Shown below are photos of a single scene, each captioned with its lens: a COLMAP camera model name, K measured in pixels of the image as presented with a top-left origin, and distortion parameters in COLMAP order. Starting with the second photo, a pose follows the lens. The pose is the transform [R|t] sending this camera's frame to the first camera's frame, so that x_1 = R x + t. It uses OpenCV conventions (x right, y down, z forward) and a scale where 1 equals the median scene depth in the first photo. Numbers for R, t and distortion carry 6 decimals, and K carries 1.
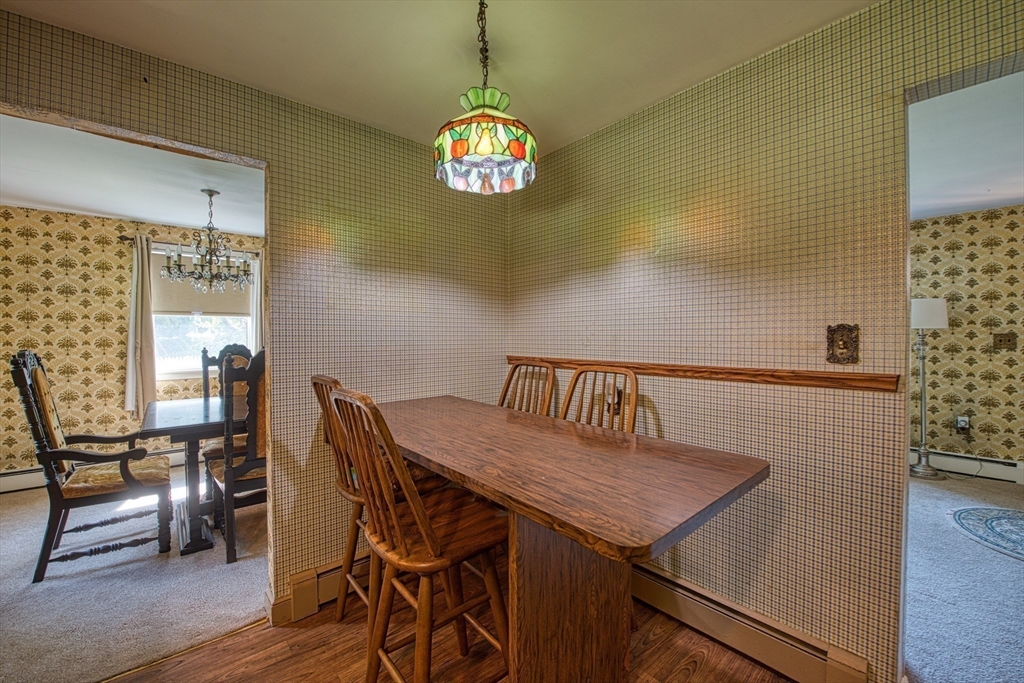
lens RADIAL K [[411.7, 0, 511.2], [0, 411.7, 340.0], [0, 0, 1]] dist [-0.003228, -0.000199]
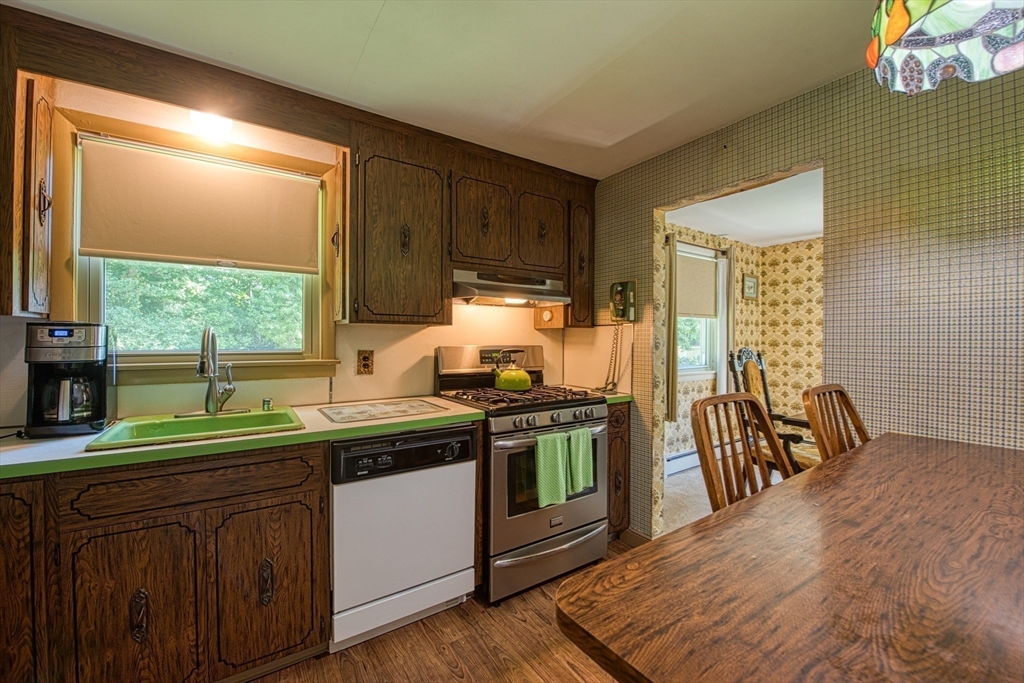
lens RADIAL K [[411.7, 0, 511.2], [0, 411.7, 340.0], [0, 0, 1]] dist [-0.003228, -0.000199]
pose [[-0.098864, 0.010065, -0.995050, 0.585602], [-0.013049, 0.999850, 0.011410, -0.012468], [0.995015, 0.014112, -0.098718, 0.508929]]
